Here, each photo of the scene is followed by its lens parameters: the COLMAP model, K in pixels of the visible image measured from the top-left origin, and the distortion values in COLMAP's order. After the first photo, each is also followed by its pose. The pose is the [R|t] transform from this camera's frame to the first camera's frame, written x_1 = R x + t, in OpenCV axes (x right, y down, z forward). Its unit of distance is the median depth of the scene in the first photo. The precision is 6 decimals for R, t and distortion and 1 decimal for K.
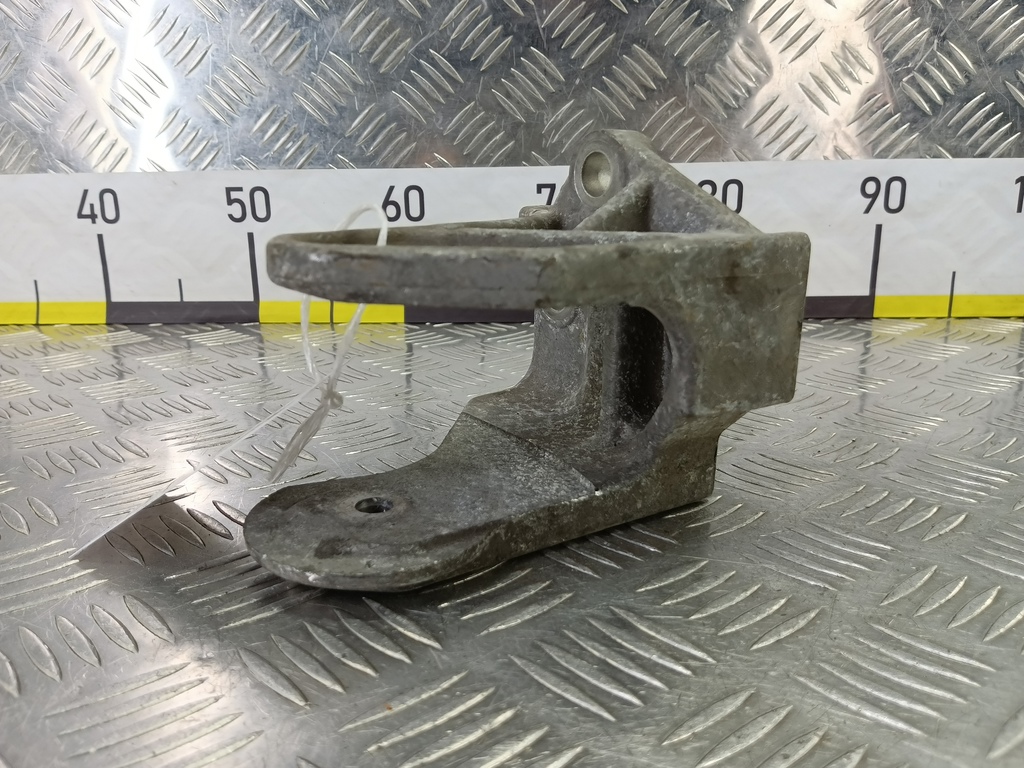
lens RADIAL K [[855.1, 0, 494.2], [0, 855.1, 379.1], [0, 0, 1]] dist [0.032561, -0.111236]
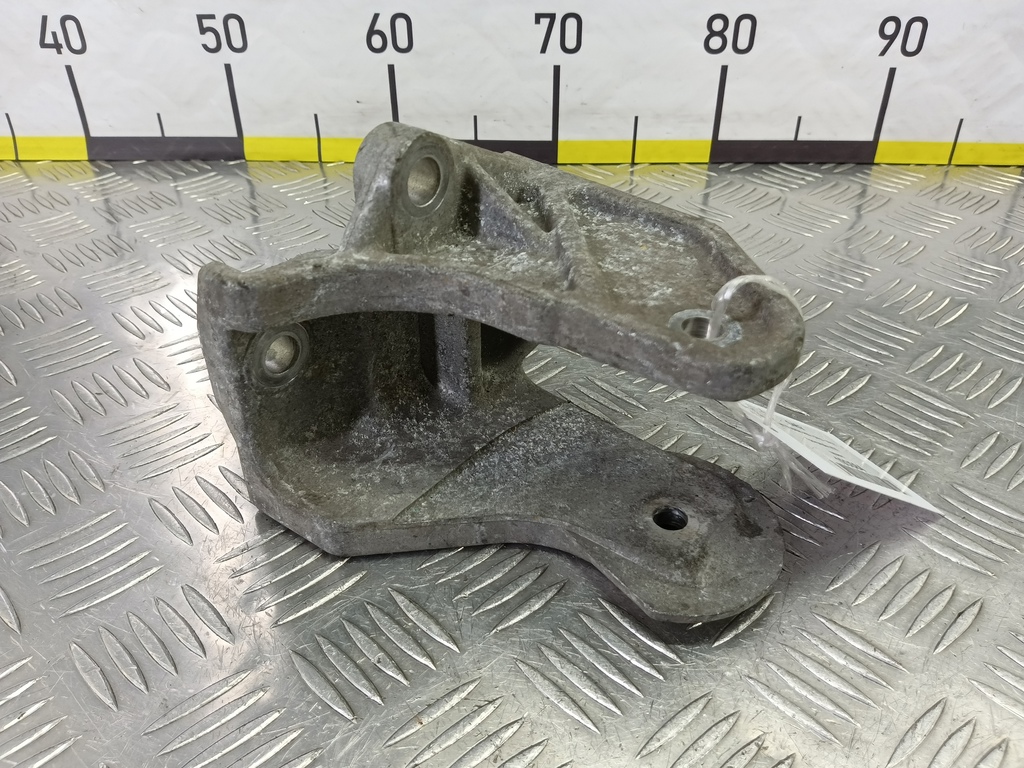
lens RADIAL K [[855.1, 0, 494.2], [0, 855.1, 379.1], [0, 0, 1]] dist [0.032561, -0.111236]
pose [[0.999852, -0.005427, 0.016301, -0.011722], [-0.000553, 0.938159, 0.346203, -0.189300], [-0.017172, -0.346161, 0.938018, -0.001870]]
